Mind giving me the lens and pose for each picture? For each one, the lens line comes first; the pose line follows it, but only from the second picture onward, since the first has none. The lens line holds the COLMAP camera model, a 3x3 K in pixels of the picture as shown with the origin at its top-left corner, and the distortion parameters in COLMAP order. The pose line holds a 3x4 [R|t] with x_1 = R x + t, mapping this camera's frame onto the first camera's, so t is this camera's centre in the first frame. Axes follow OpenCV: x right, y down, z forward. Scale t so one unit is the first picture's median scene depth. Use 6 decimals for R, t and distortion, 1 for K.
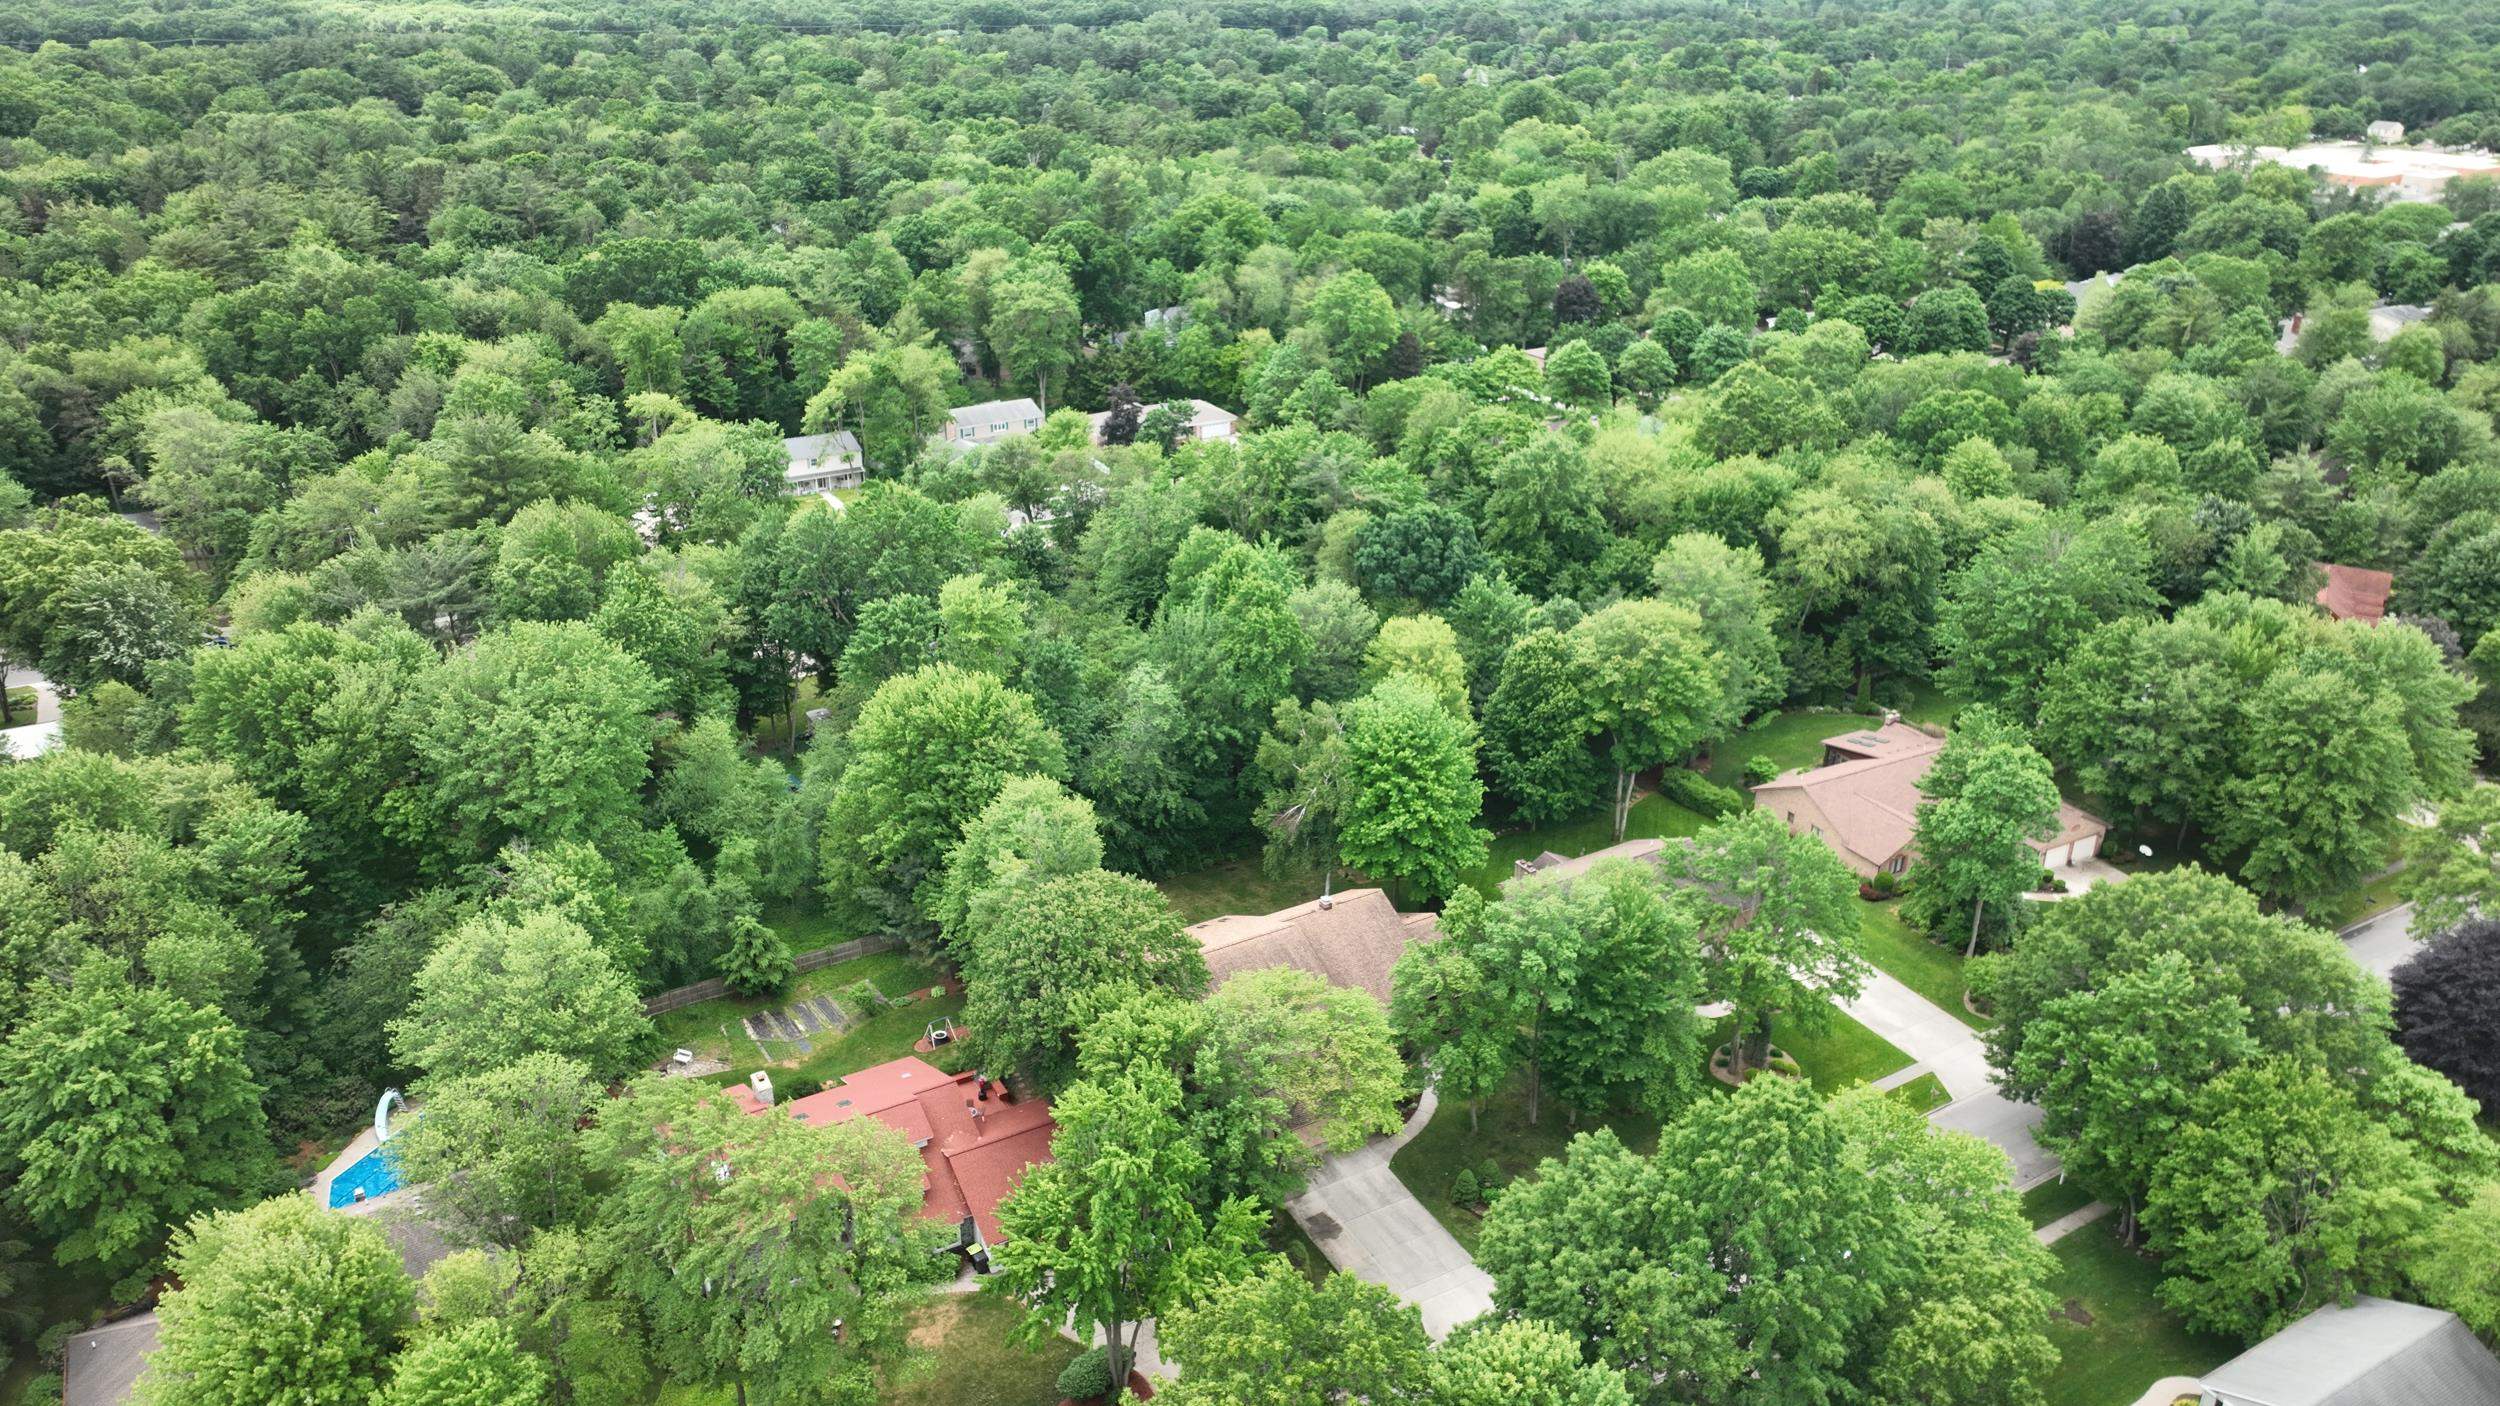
lens RADIAL K [[1769.2, 0, 1250.0], [0, 1769.2, 703.0], [0, 0, 1]] dist [0.007907, 0.008226]
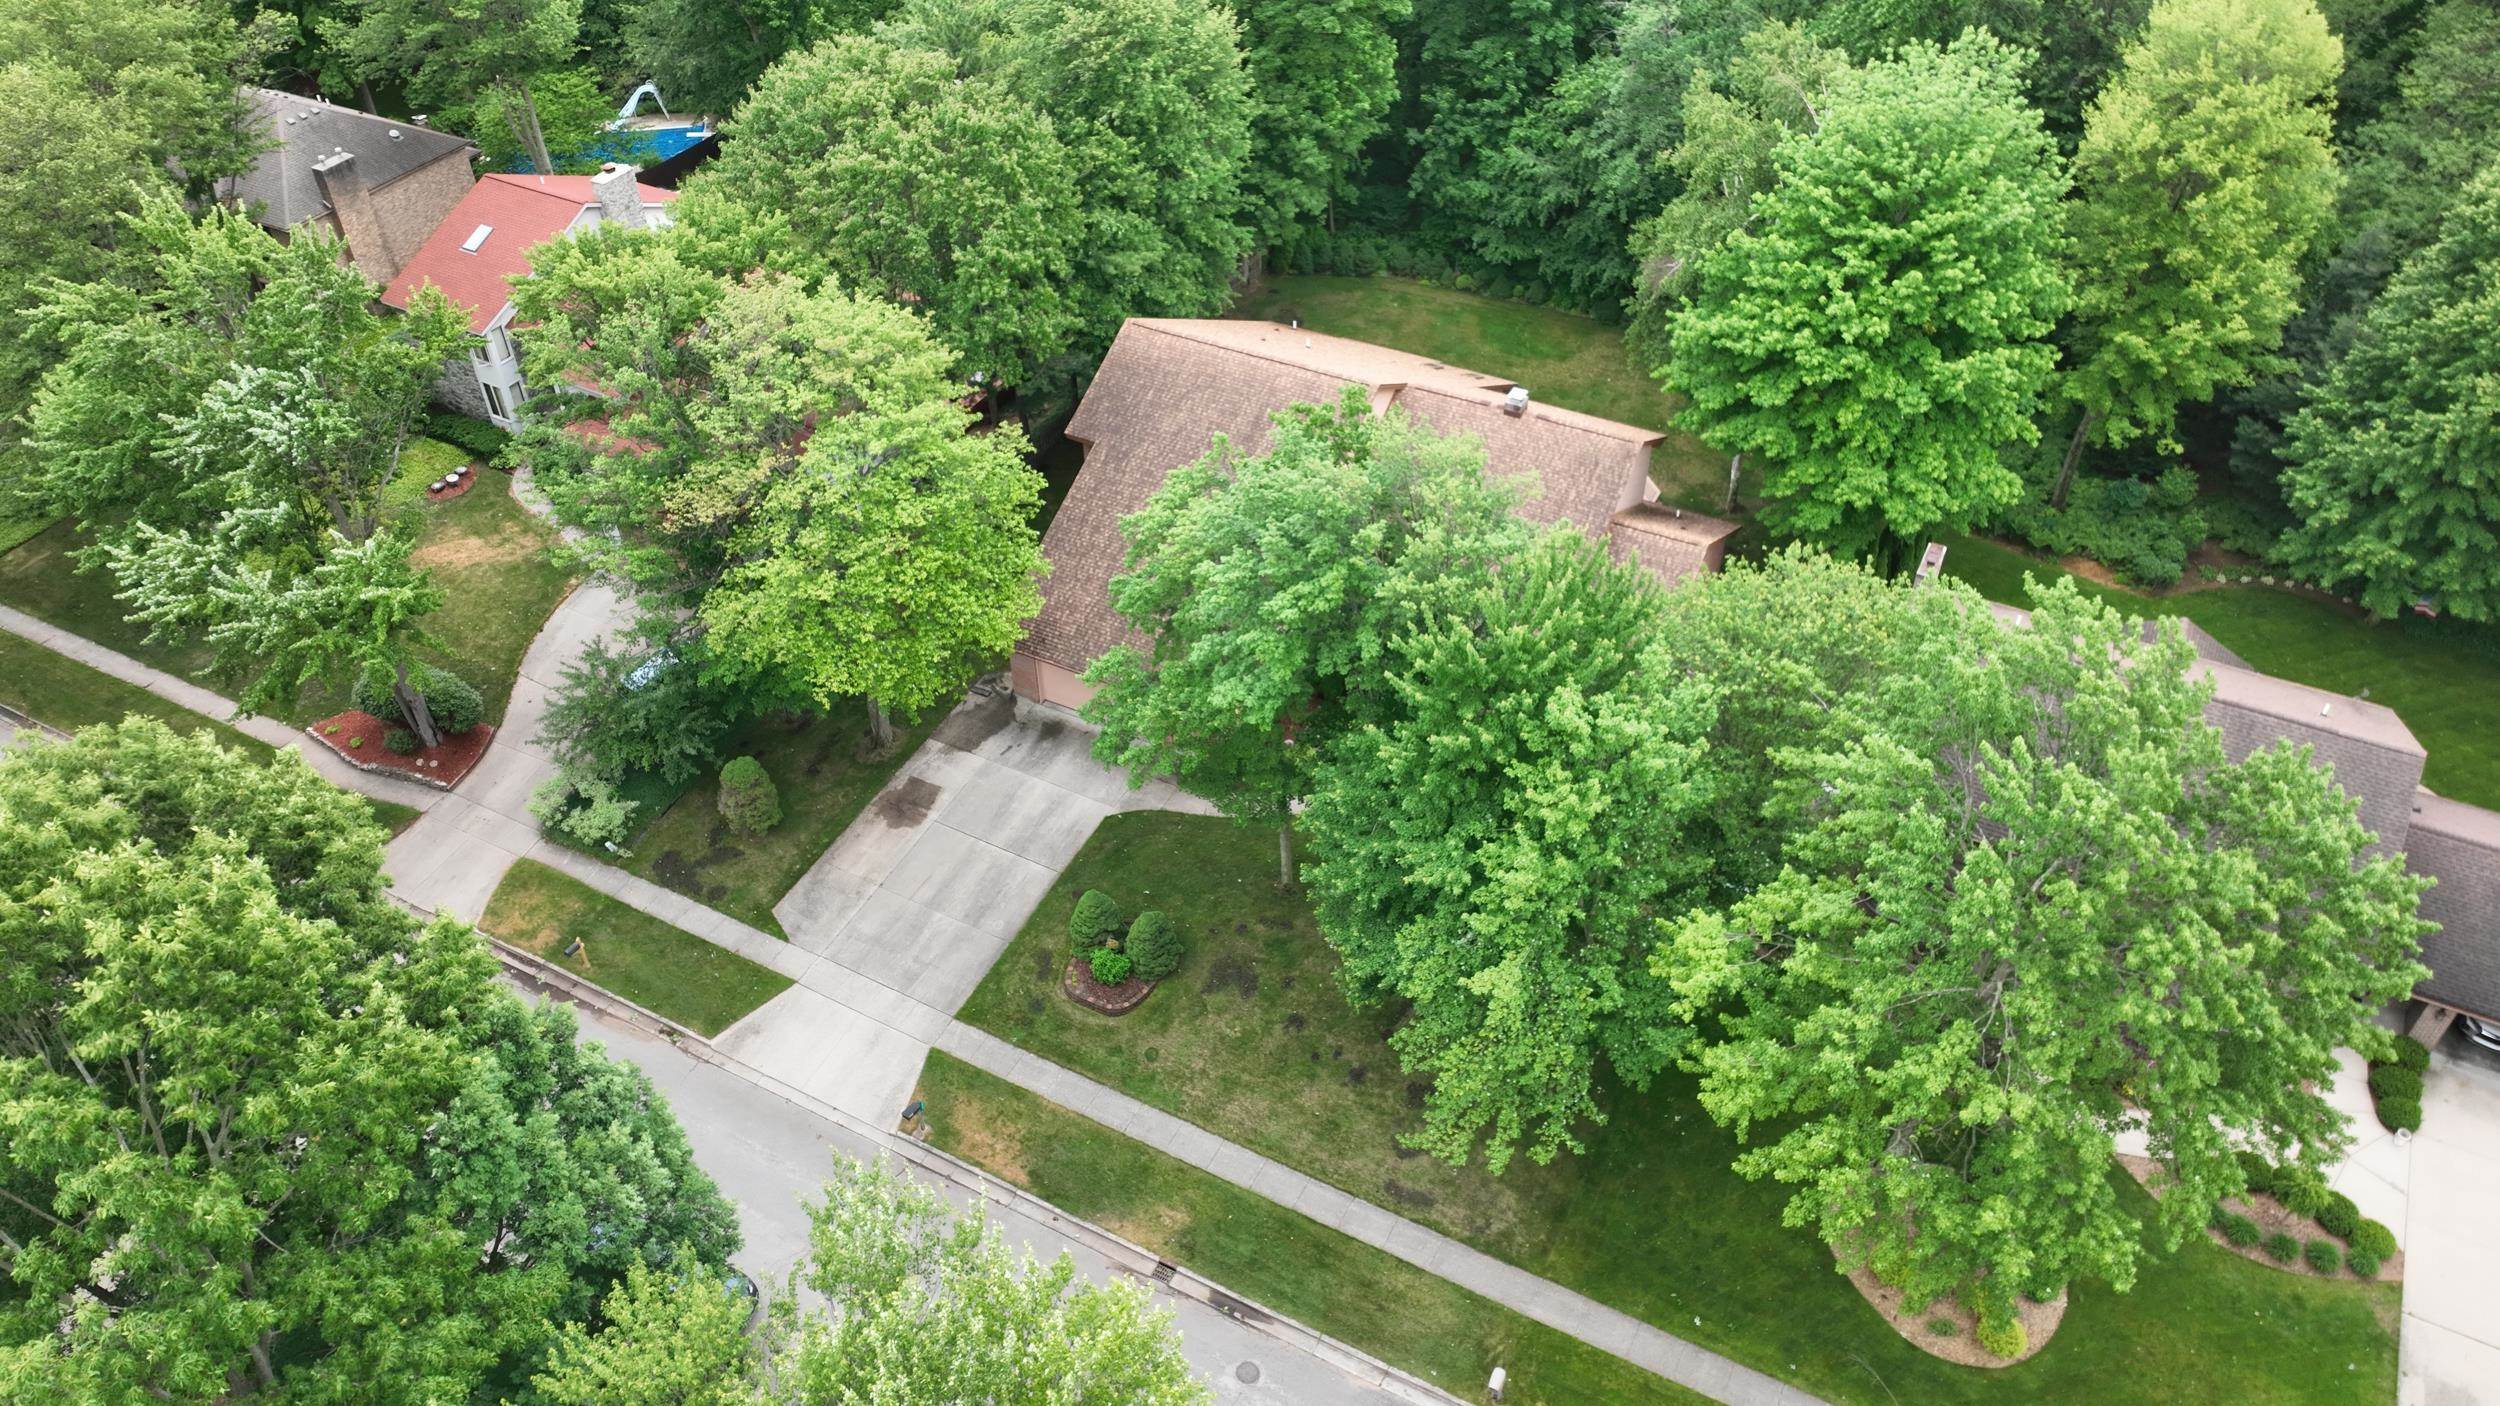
lens RADIAL K [[1760.1, 0, 1238.6], [0, 1760.1, 700.6], [0, 0, 1]] dist [0.004376, 0.001099]
pose [[0.512083, 0.551501, -0.658496, 0.219474], [-0.332074, 0.834146, 0.440372, -0.006336], [0.792148, -0.006838, 0.610291, 0.364252]]
